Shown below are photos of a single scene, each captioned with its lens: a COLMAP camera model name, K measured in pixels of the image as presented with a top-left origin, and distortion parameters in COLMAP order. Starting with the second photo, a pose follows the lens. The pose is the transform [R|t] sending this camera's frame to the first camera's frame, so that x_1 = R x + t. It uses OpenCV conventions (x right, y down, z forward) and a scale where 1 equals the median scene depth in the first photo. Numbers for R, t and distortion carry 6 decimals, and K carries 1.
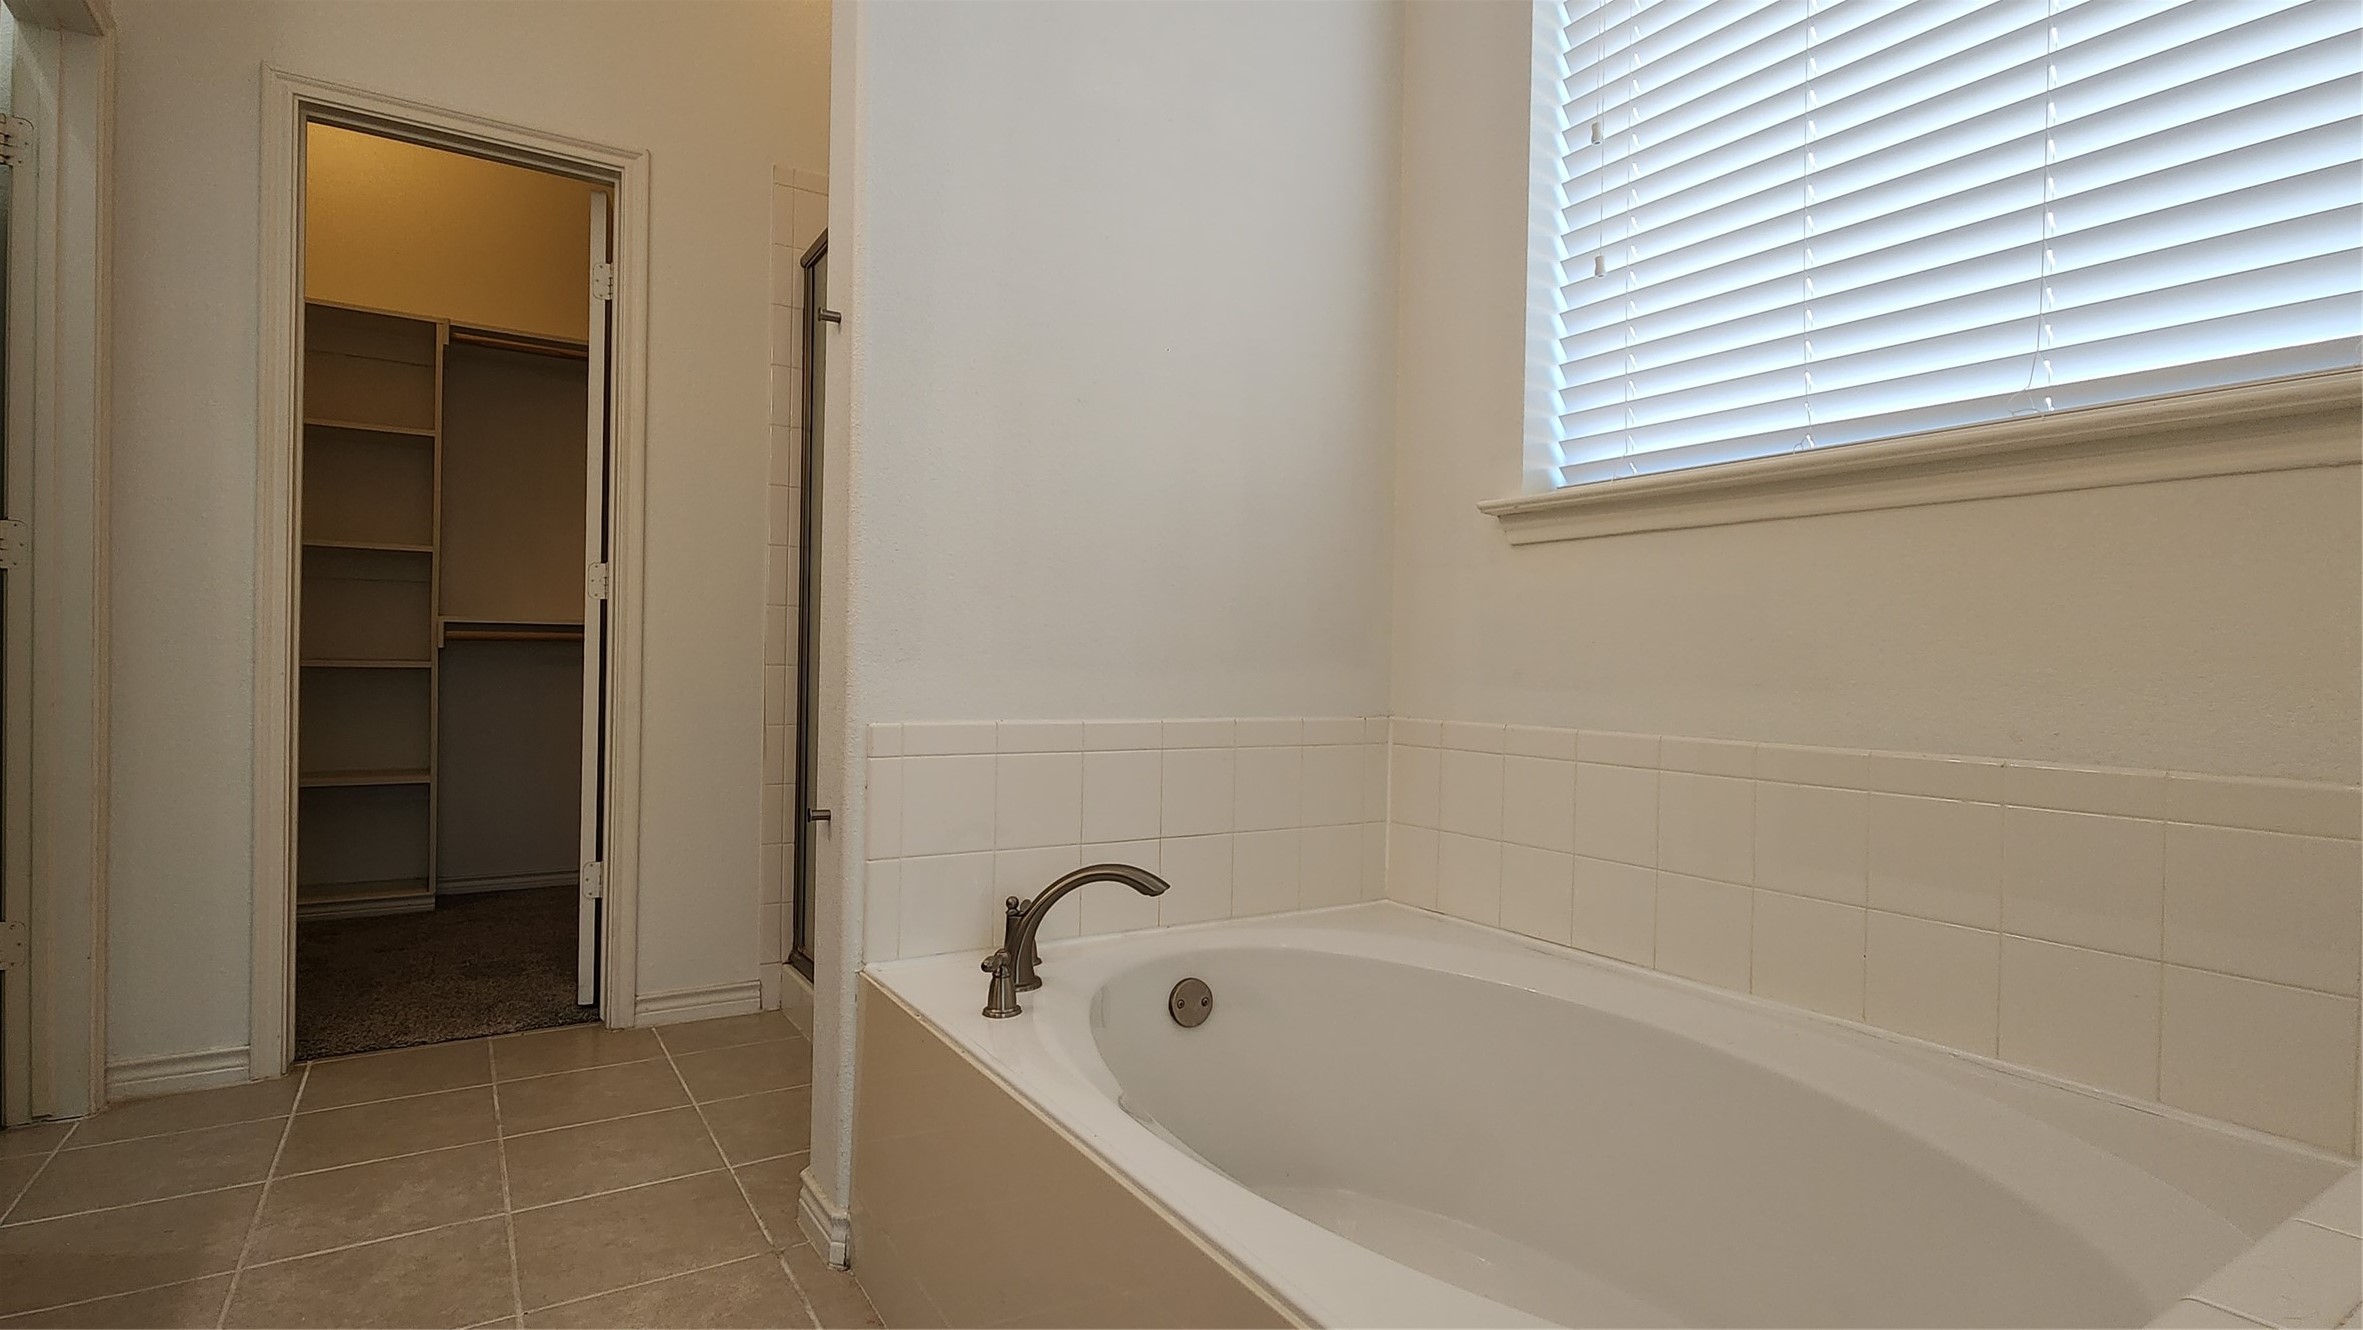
lens RADIAL K [[1146.8, 0, 1187.7], [0, 1146.8, 671.8], [0, 0, 1]] dist [0.007315, -0.001688]
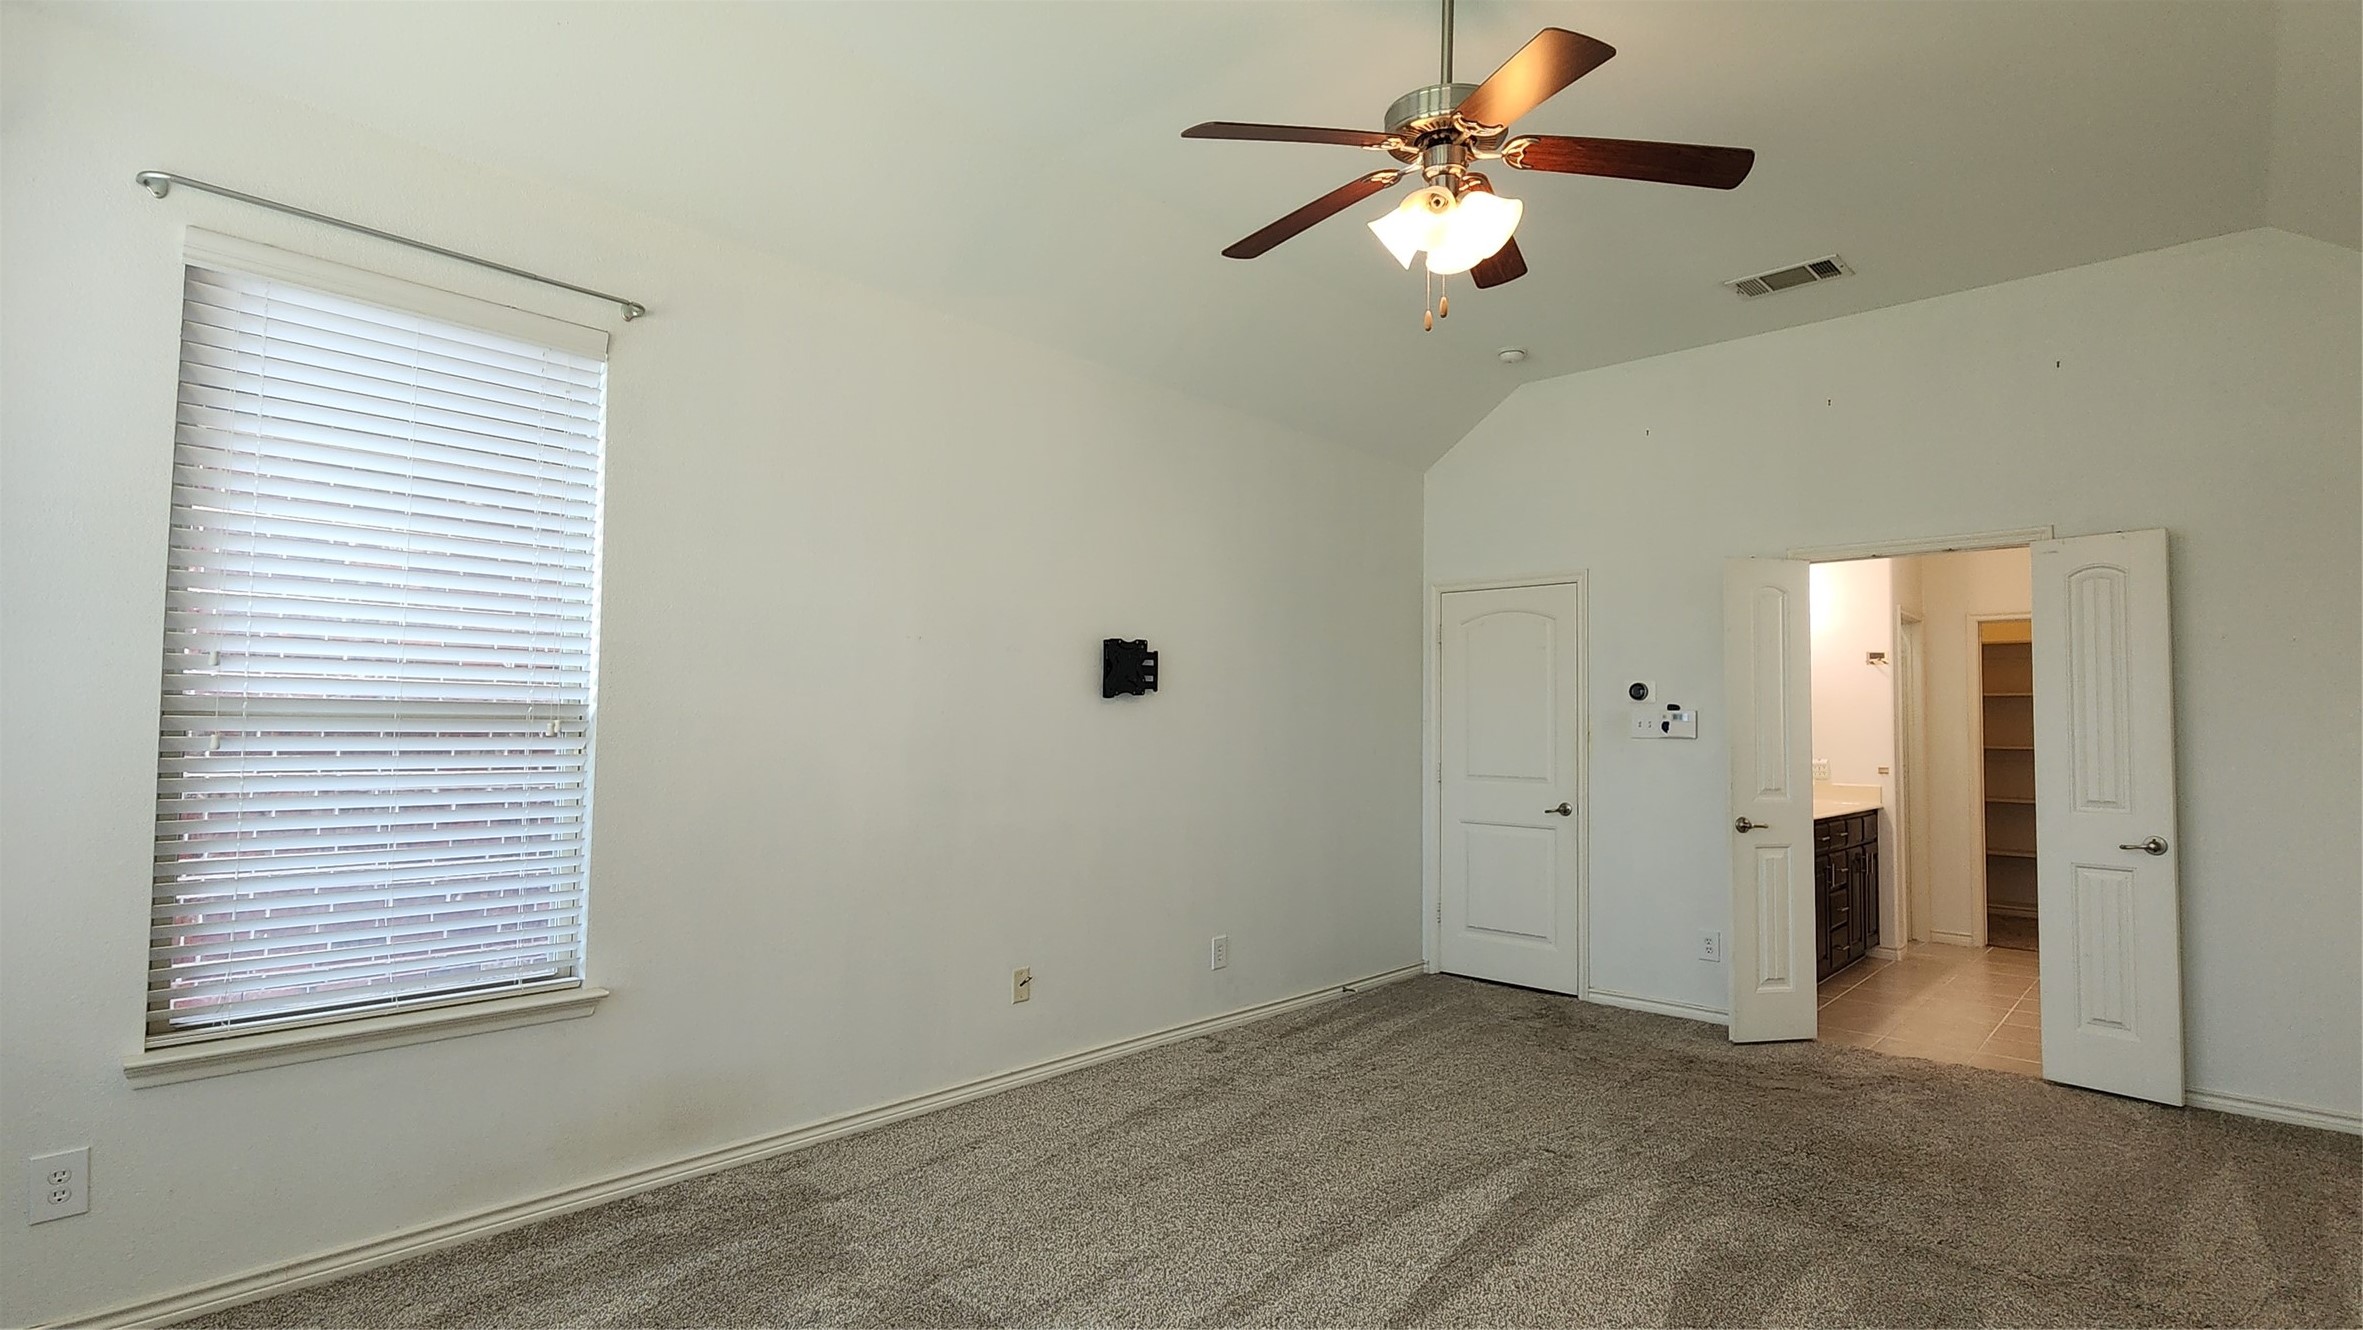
lens RADIAL K [[1146.8, 0, 1187.7], [0, 1146.8, 671.8], [0, 0, 1]] dist [0.007315, -0.001688]
pose [[0.255357, -0.058742, -0.965061, 1.291838], [-0.012706, 0.997863, -0.064100, -0.119863], [0.966763, 0.028631, 0.254065, -1.421869]]
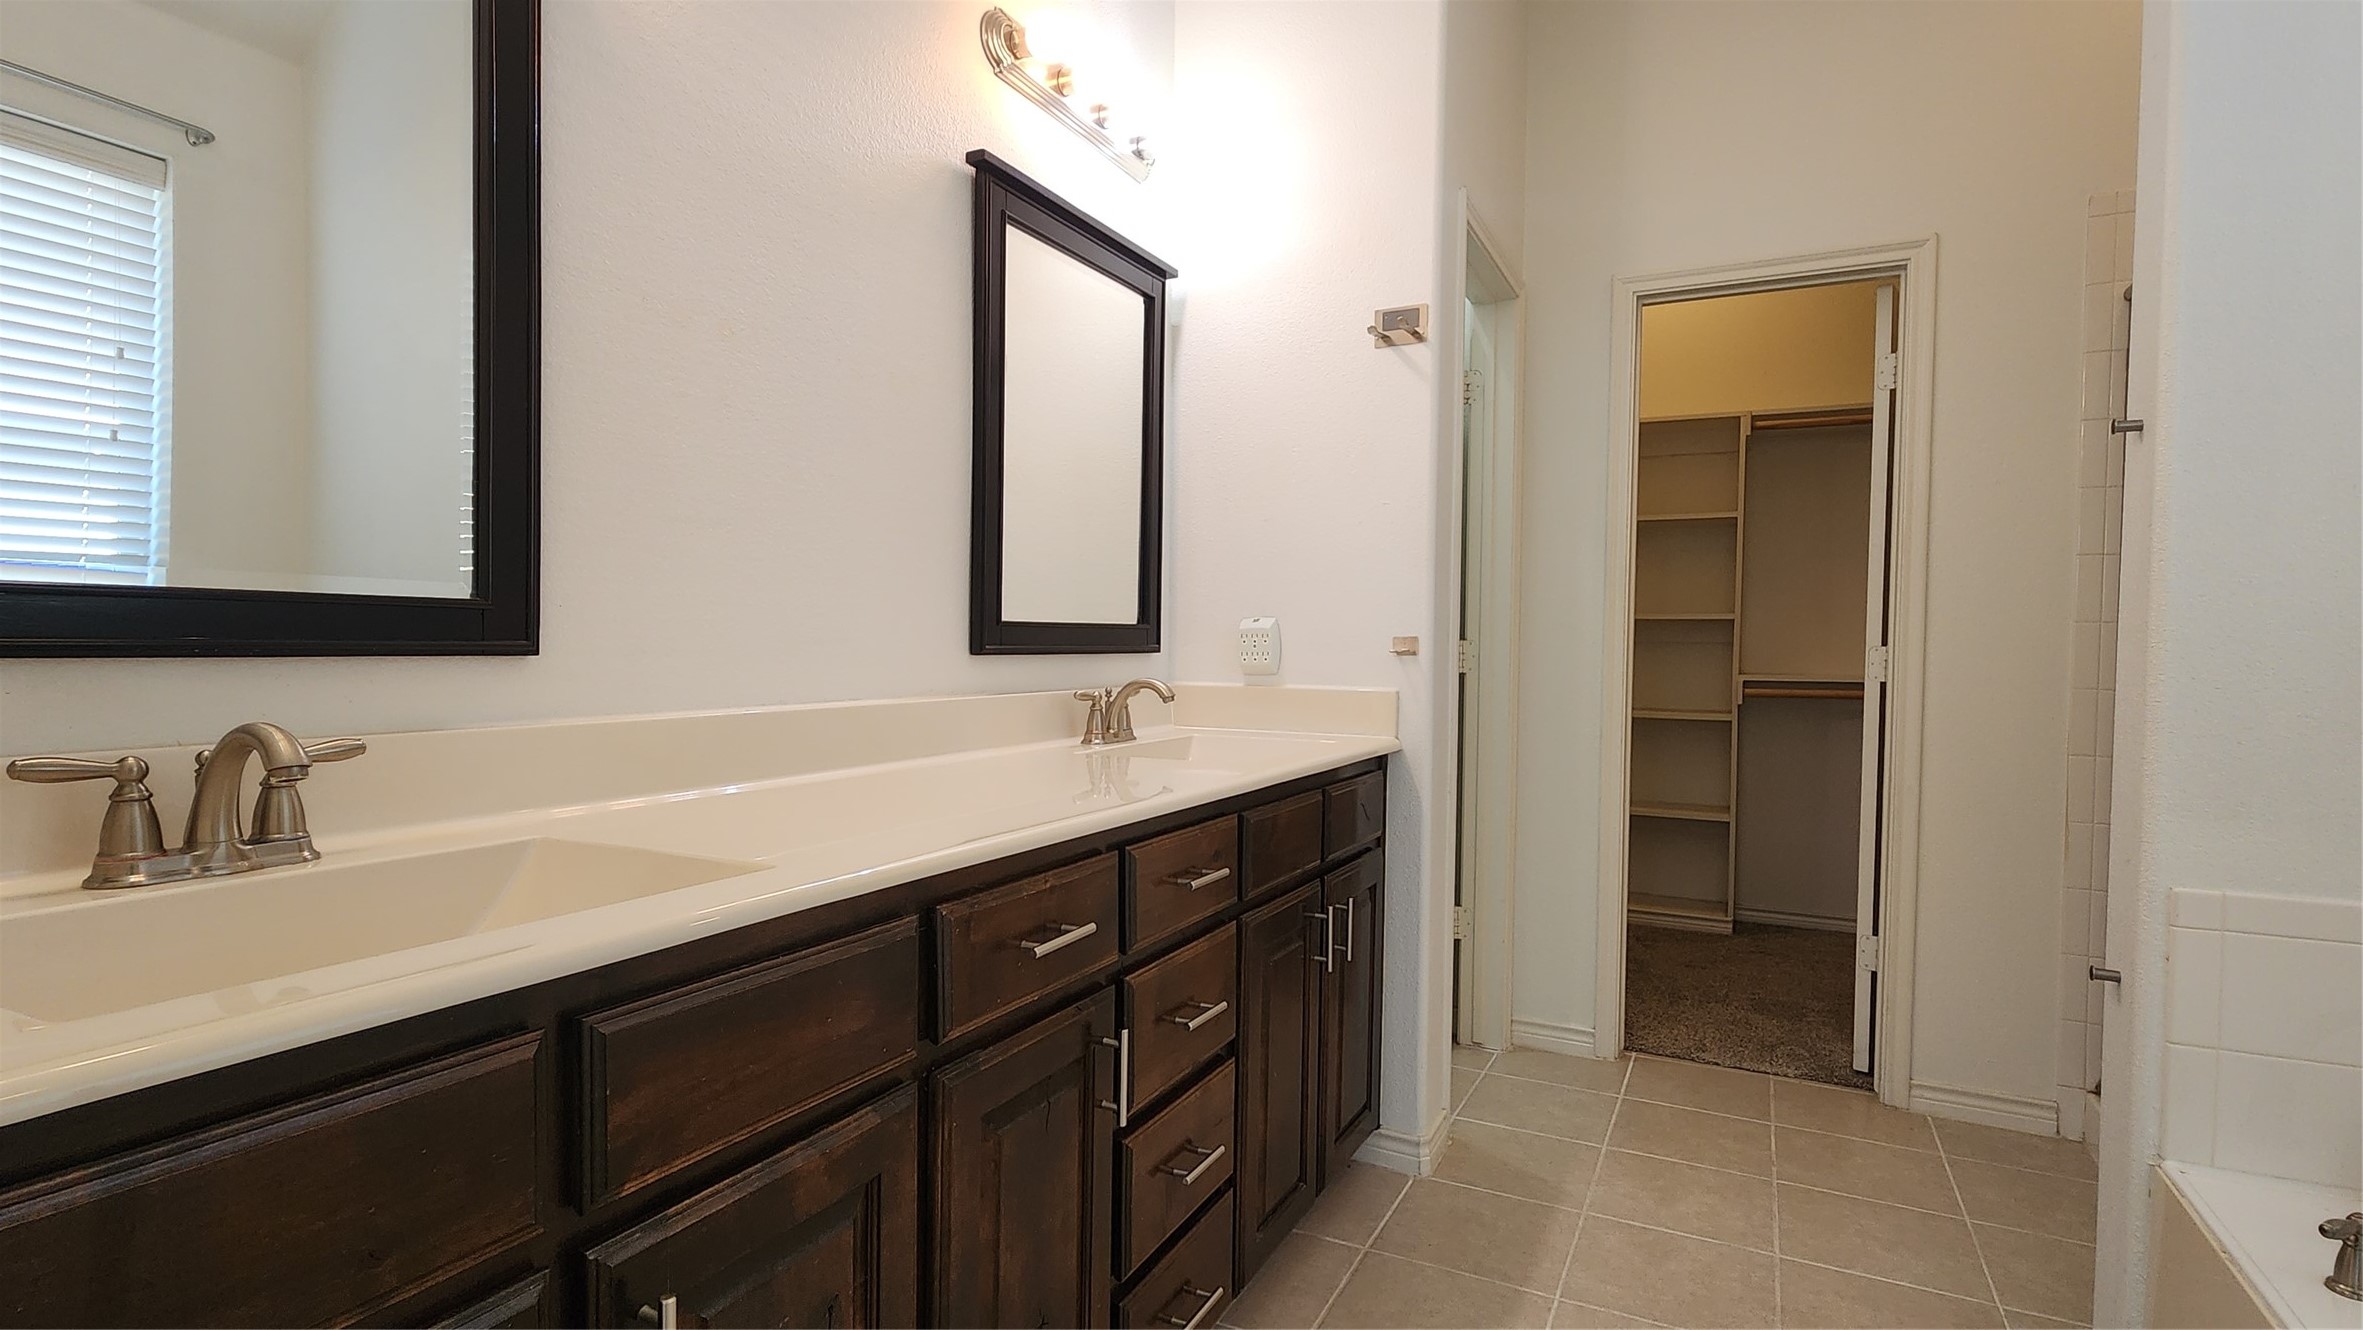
lens RADIAL K [[1179.5, 0, 1181.5], [0, 1179.5, 665.0], [0, 0, 1]] dist [0.002915, 0.000106]
pose [[0.516045, 0.015013, -0.856430, 0.066472], [-0.009678, 0.999885, 0.011696, -0.083790], [0.856507, 0.002253, 0.516130, -0.072433]]
